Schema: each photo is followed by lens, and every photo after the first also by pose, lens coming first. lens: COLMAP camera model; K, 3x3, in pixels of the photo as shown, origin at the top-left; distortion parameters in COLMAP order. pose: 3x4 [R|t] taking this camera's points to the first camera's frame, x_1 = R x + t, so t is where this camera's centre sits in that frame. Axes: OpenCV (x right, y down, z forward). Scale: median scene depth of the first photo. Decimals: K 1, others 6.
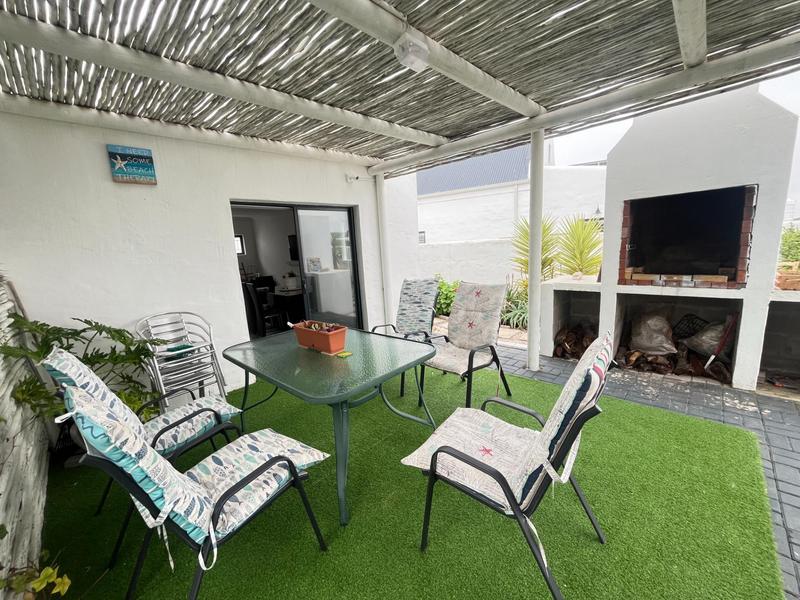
lens RADIAL K [[321.7, 0, 399.0], [0, 321.7, 302.0], [0, 0, 1]] dist [-0.002082, 0.000089]
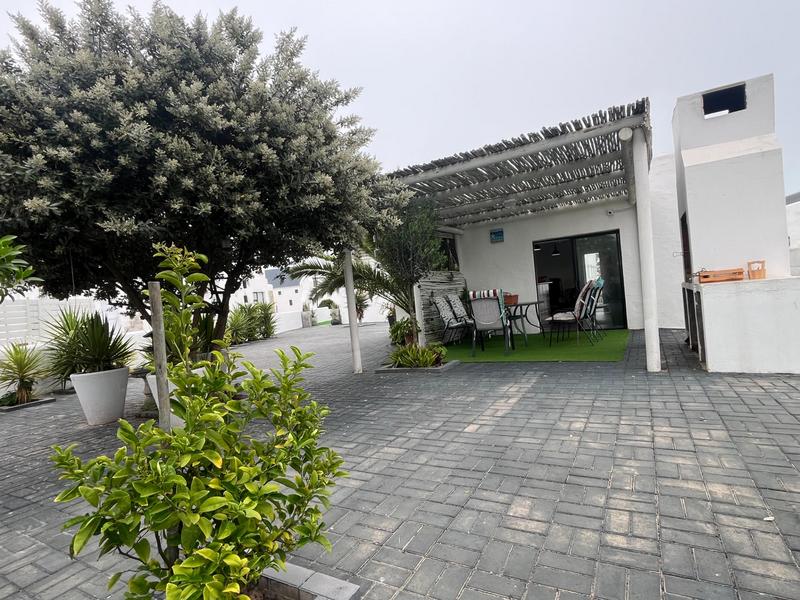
lens RADIAL K [[425.7, 0, 400.0], [0, 425.7, 300.0], [0, 0, 1]] dist [0.002093, 0.000465]
pose [[0.253998, 0.043764, -0.966214, 1.923500], [-0.097316, 0.995063, 0.019489, 0.089955], [0.962297, 0.089078, 0.257003, -0.502796]]
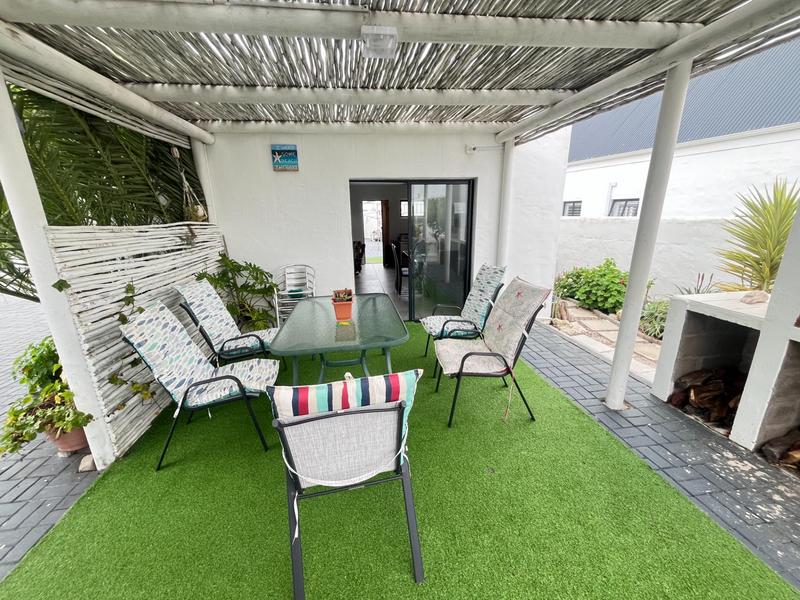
lens RADIAL K [[321.7, 0, 399.0], [0, 321.7, 302.0], [0, 0, 1]] dist [-0.002082, 0.000089]
pose [[0.789558, 0.208982, -0.576997, 0.417710], [-0.138653, 0.976666, 0.164006, -0.086880], [0.597808, -0.049490, 0.800111, 0.110224]]
